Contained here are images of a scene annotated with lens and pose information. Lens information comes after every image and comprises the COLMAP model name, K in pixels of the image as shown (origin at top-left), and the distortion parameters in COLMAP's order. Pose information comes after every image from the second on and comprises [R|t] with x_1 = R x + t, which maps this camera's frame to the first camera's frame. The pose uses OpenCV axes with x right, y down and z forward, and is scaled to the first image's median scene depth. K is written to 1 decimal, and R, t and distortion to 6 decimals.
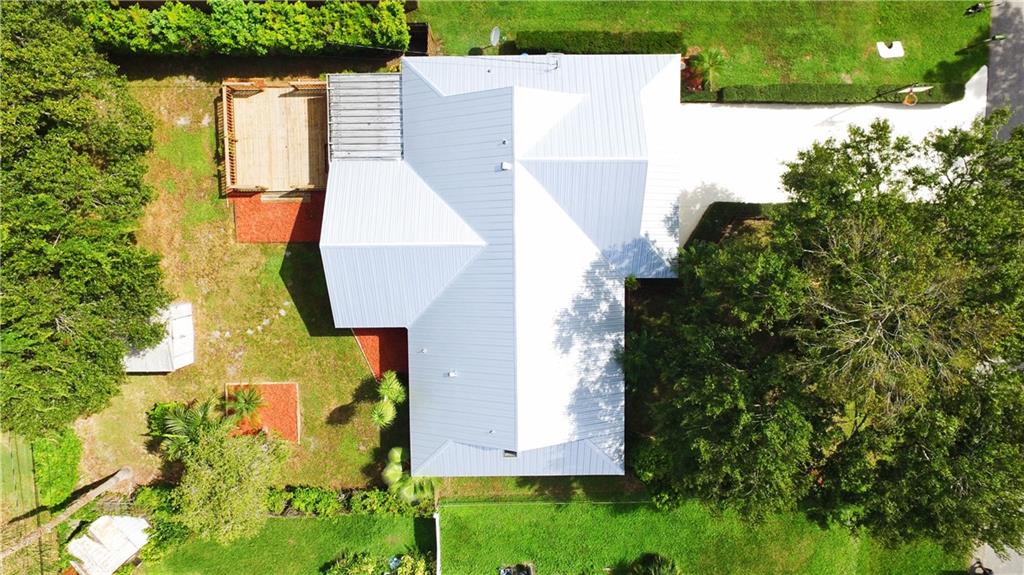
lens RADIAL K [[598.0, 0, 512.0], [0, 598.0, 287.6], [0, 0, 1]] dist [0.003962, -0.000652]
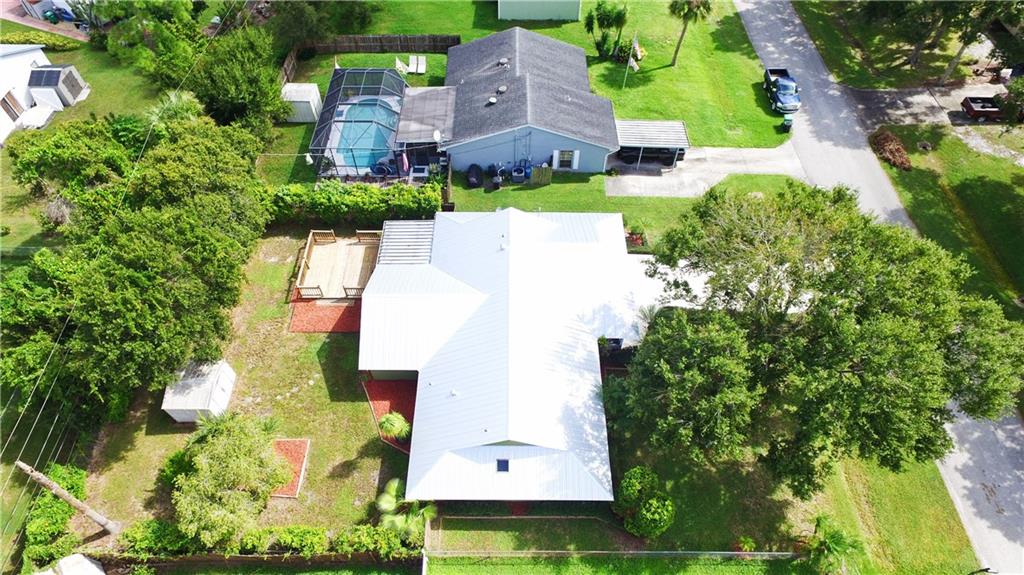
lens RADIAL K [[598.0, 0, 512.6], [0, 598.0, 287.2], [0, 0, 1]] dist [0.003962, -0.000652]
pose [[0.999943, 0.010311, -0.002630, 0.012888], [-0.009481, 0.751159, -0.660054, 0.692488], [-0.004831, 0.660041, 0.751214, -0.007870]]
